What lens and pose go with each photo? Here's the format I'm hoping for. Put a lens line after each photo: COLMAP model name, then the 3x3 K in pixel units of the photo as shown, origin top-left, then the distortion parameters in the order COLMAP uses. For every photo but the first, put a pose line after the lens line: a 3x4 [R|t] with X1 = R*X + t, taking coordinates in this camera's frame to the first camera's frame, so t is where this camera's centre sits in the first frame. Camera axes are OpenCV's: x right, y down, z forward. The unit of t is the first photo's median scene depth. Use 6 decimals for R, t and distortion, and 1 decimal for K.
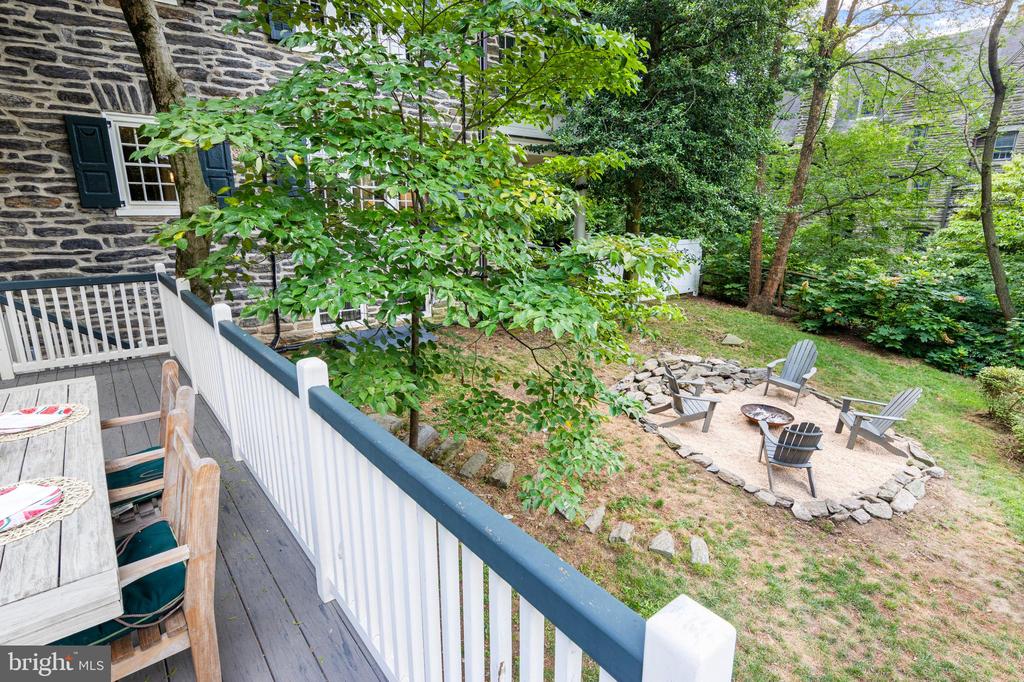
lens RADIAL K [[523.3, 0, 508.8], [0, 523.3, 341.5], [0, 0, 1]] dist [0.014217, -0.003043]
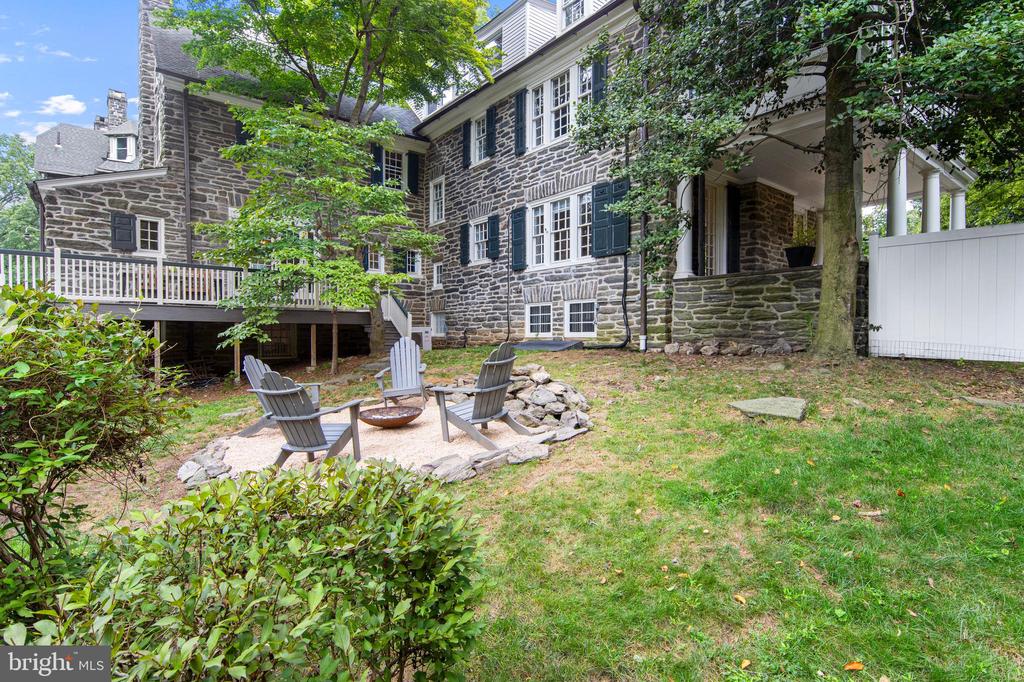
lens RADIAL K [[523.3, 0, 511.0], [0, 523.3, 340.4], [0, 0, 1]] dist [0.014217, -0.003043]
pose [[0.011606, 0.006948, -0.999909, 1.415768], [-0.239779, 0.970819, 0.003963, -0.003851], [0.970758, 0.239711, 0.012933, 1.273539]]
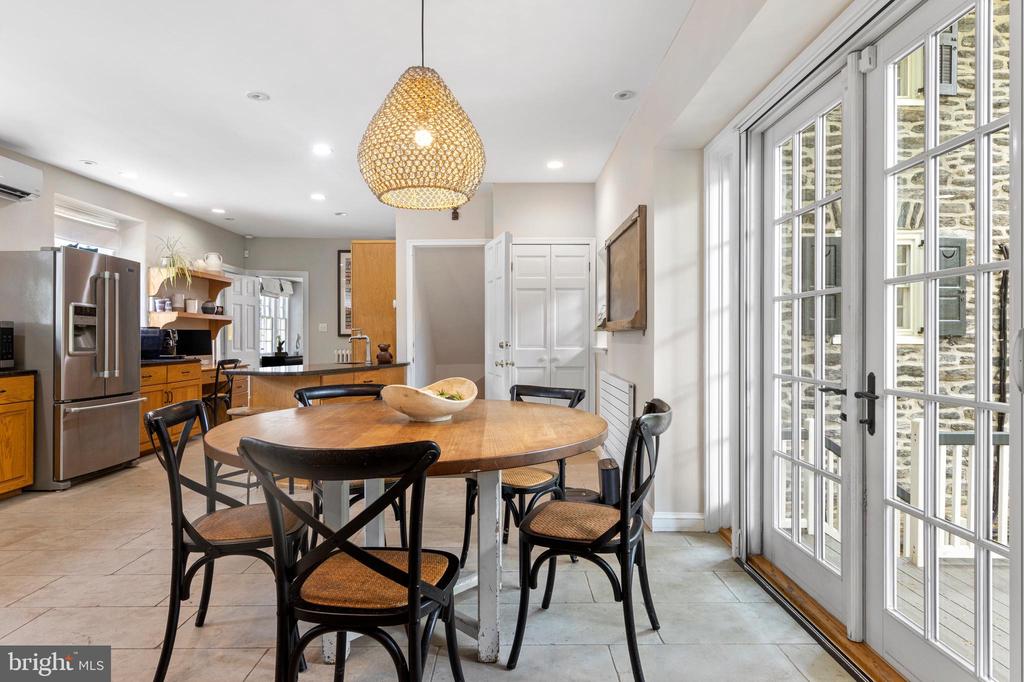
lens RADIAL K [[541.7, 0, 515.9], [0, 541.7, 338.9], [0, 0, 1]] dist [0.004974, -0.000218]
pose [[0.784142, 0.006275, -0.620550, -0.631767], [-0.151753, 0.971530, -0.181935, -0.008768], [0.601741, 0.236833, 0.762770, 0.018069]]
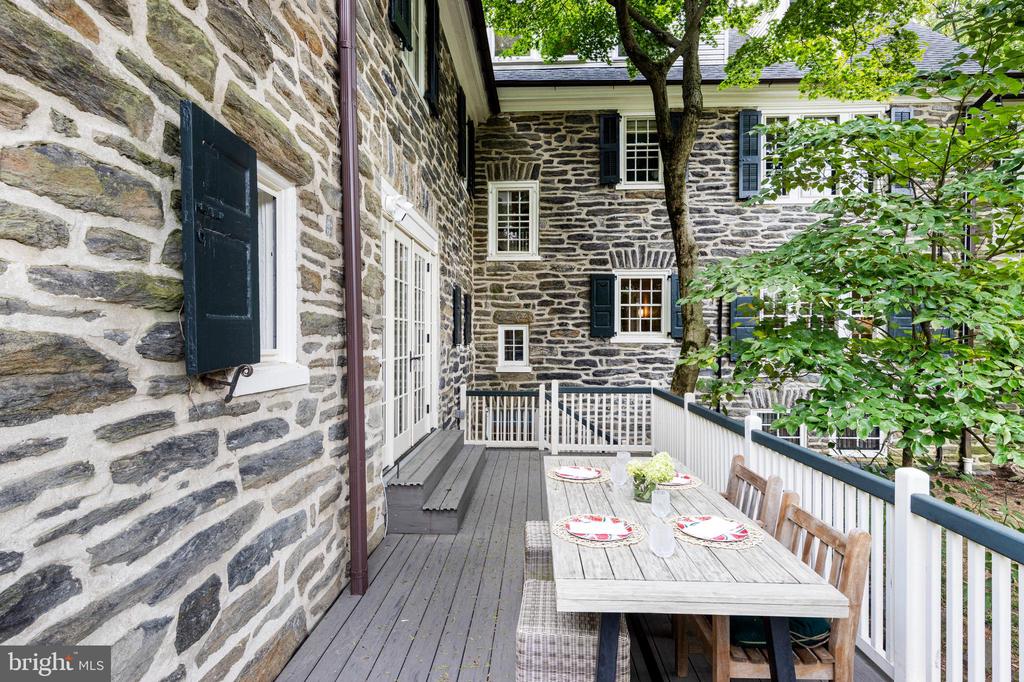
lens RADIAL K [[523.3, 0, 513.3], [0, 523.3, 336.8], [0, 0, 1]] dist [0.014217, -0.003043]
pose [[0.758129, 0.001683, -0.652102, -0.075370], [-0.159975, 0.969919, -0.183483, 0.028003], [0.632177, 0.243424, 0.735593, -0.129847]]
